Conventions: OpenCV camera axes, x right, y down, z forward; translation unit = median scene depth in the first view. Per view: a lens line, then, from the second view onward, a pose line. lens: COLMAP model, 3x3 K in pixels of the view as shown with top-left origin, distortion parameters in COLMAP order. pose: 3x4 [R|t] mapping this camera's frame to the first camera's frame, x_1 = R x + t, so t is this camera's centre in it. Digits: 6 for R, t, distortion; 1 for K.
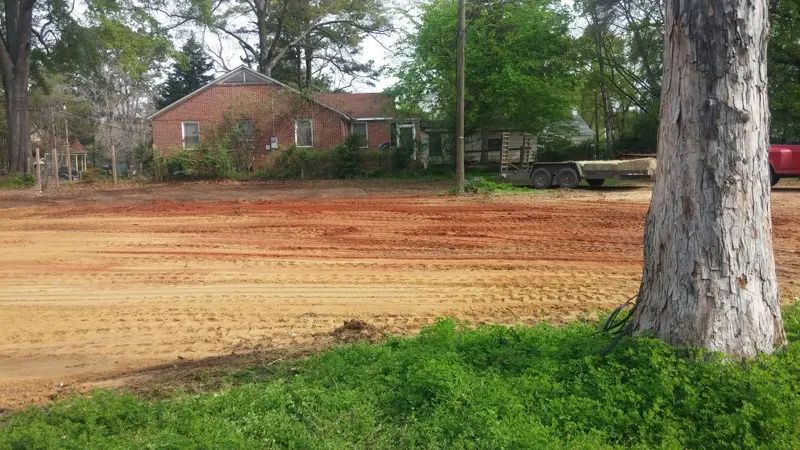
lens RADIAL K [[681.3, 0, 382.3], [0, 681.3, 227.6], [0, 0, 1]] dist [0.084210, -0.113793]
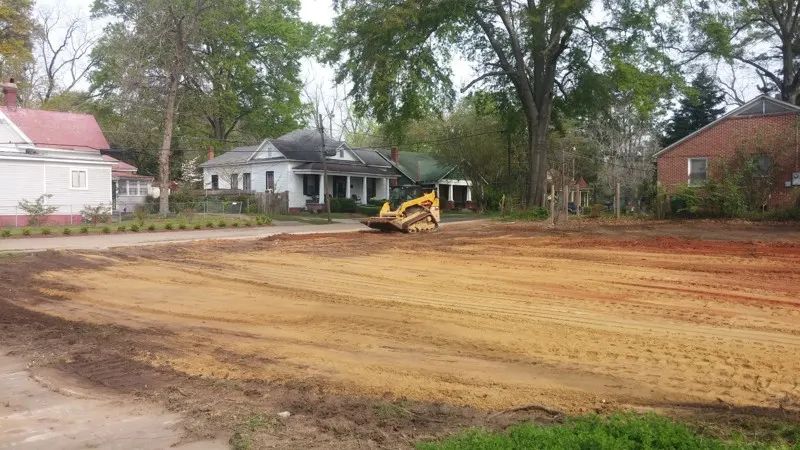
lens RADIAL K [[672.4, 0, 387.1], [0, 672.4, 227.5], [0, 0, 1]] dist [0.072971, -0.080965]
pose [[0.772675, 0.042266, -0.633393, -0.009070], [-0.075992, 0.996764, -0.026189, 0.001585], [0.630237, 0.068368, 0.773387, -0.005917]]
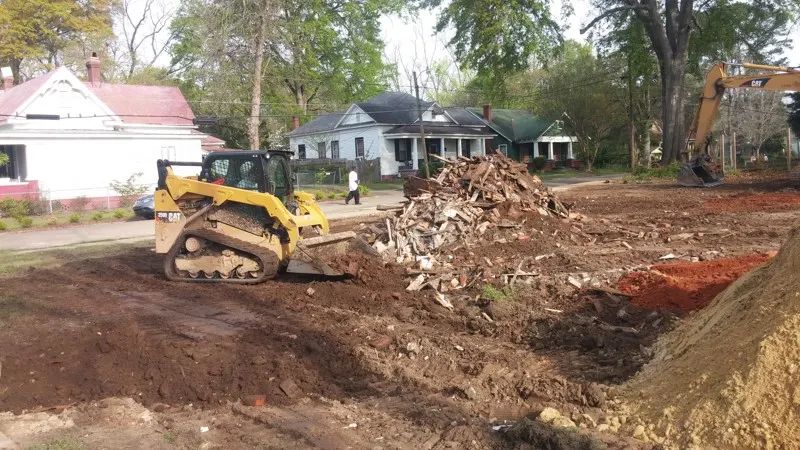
lens RADIAL K [[678.8, 0, 391.3], [0, 678.8, 221.6], [0, 0, 1]] dist [0.081190, -0.103949]
pose [[0.701217, 0.042025, -0.711709, -0.122524], [-0.036058, 0.999074, 0.023468, -0.003843], [0.712036, 0.009207, 0.702083, 0.042052]]
